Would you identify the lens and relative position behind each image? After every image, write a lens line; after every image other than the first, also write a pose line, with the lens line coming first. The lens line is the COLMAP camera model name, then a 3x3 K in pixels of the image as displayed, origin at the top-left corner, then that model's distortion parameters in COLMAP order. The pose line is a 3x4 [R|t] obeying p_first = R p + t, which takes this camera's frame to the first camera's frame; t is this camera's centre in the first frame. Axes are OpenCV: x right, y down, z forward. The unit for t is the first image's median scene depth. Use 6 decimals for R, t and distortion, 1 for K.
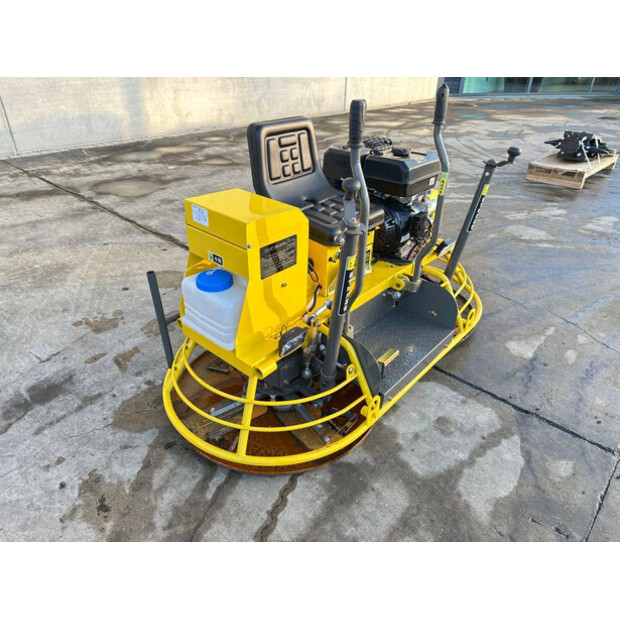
lens RADIAL K [[438.3, 0, 308.0], [0, 438.3, 310.0], [0, 0, 1]] dist [0.018910, -0.025171]
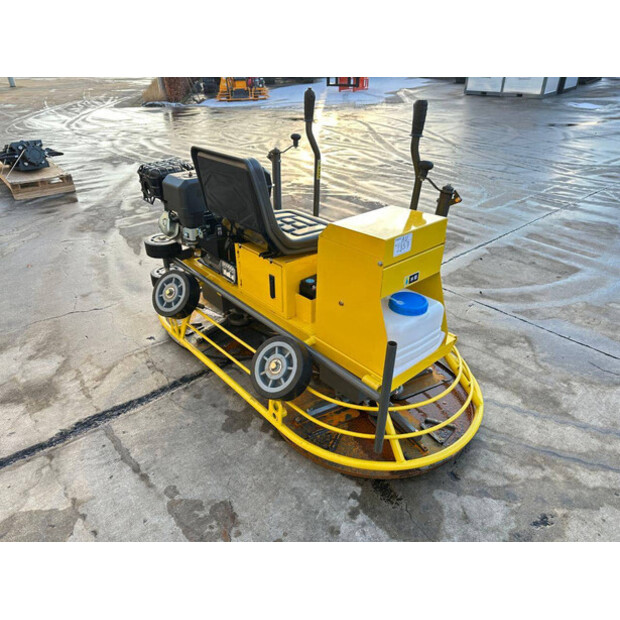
lens RADIAL K [[438.3, 0, 311.7], [0, 438.3, 312.5], [0, 0, 1]] dist [0.018910, -0.025171]
pose [[0.106614, -0.508749, 0.854288, -0.862113], [0.511244, 0.764959, 0.391749, -0.434564], [-0.852797, 0.394984, 0.341650, 0.702871]]
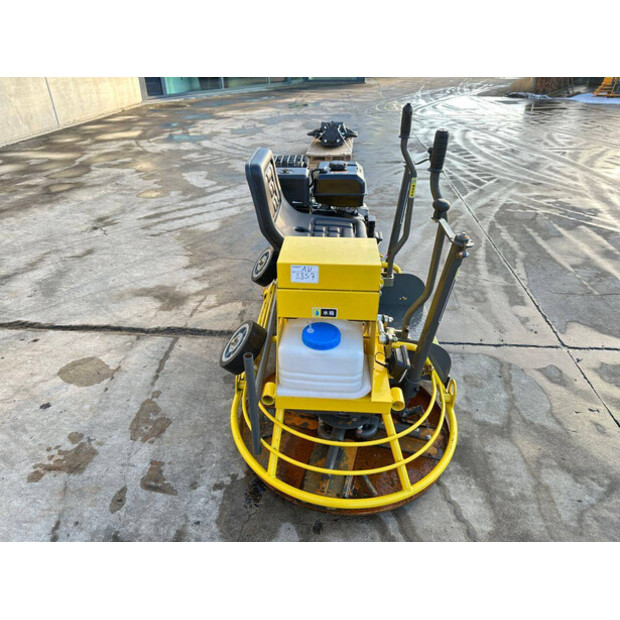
lens RADIAL K [[438.3, 0, 306.9], [0, 438.3, 310.9], [0, 0, 1]] dist [0.018910, -0.025171]
pose [[0.787050, -0.337227, 0.516556, -0.569077], [0.334008, 0.936951, 0.102767, -0.182058], [-0.518644, 0.091650, 0.850064, 0.183300]]
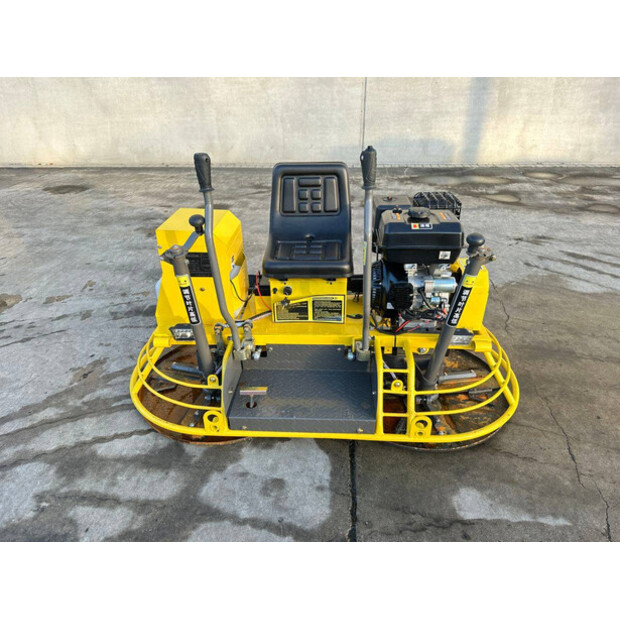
lens RADIAL K [[438.3, 0, 304.9], [0, 438.3, 307.3], [0, 0, 1]] dist [0.018910, -0.025171]
pose [[0.614896, 0.353257, -0.705062, 0.842316], [-0.383876, 0.915063, 0.123690, -0.229437], [0.688871, 0.194600, 0.698275, 0.280360]]
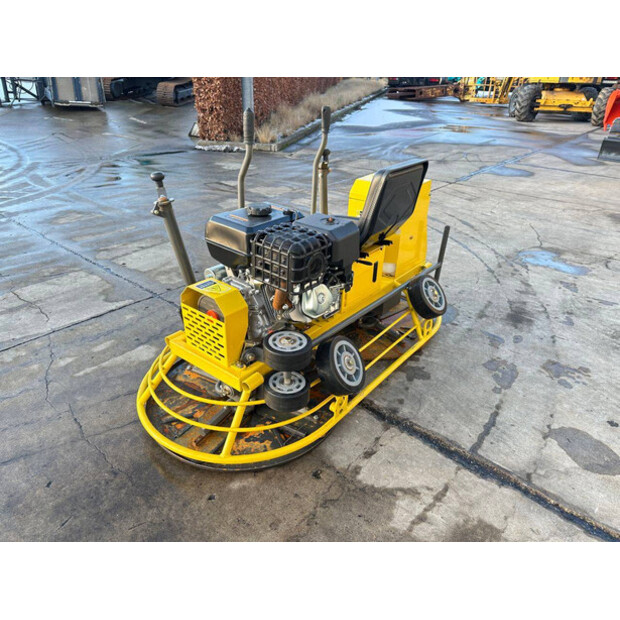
lens RADIAL K [[438.3, 0, 310.3], [0, 438.3, 309.0], [0, 0, 1]] dist [0.018910, -0.025171]
pose [[-0.997355, -0.014517, -0.071215, 0.193549], [-0.068883, 0.501337, 0.862506, -1.047150], [0.023182, 0.865130, -0.501011, 1.700617]]
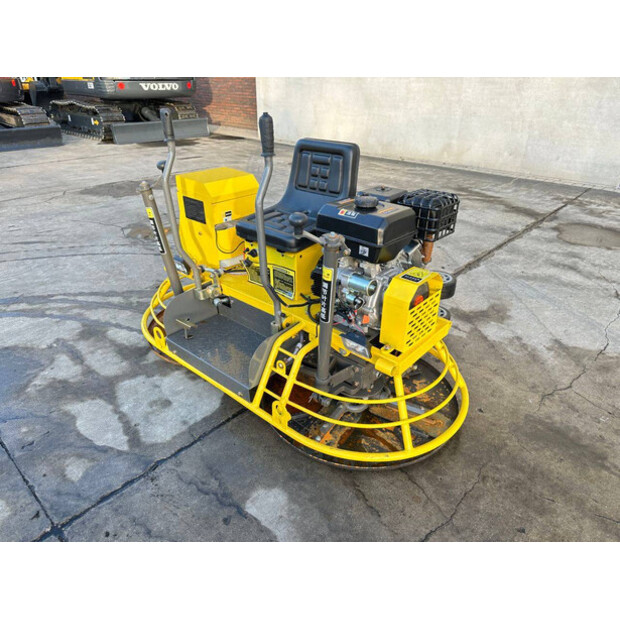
lens RADIAL K [[438.3, 0, 312.8], [0, 438.3, 305.3], [0, 0, 1]] dist [0.018910, -0.025171]
pose [[0.003398, 0.449893, -0.893076, 1.125155], [-0.525697, 0.760521, 0.381117, -0.521807], [0.850665, 0.468192, 0.239092, 0.890255]]
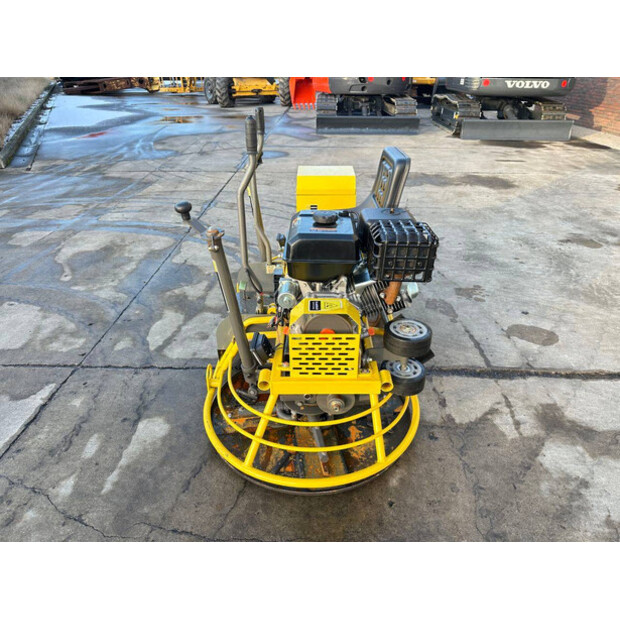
lens RADIAL K [[438.3, 0, 314.7], [0, 438.3, 304.3], [0, 0, 1]] dist [0.018910, -0.025171]
pose [[-0.747343, 0.297672, -0.594028, 0.801385], [-0.361170, 0.568420, 0.739226, -0.920027], [0.557704, 0.767001, -0.317294, 1.484774]]
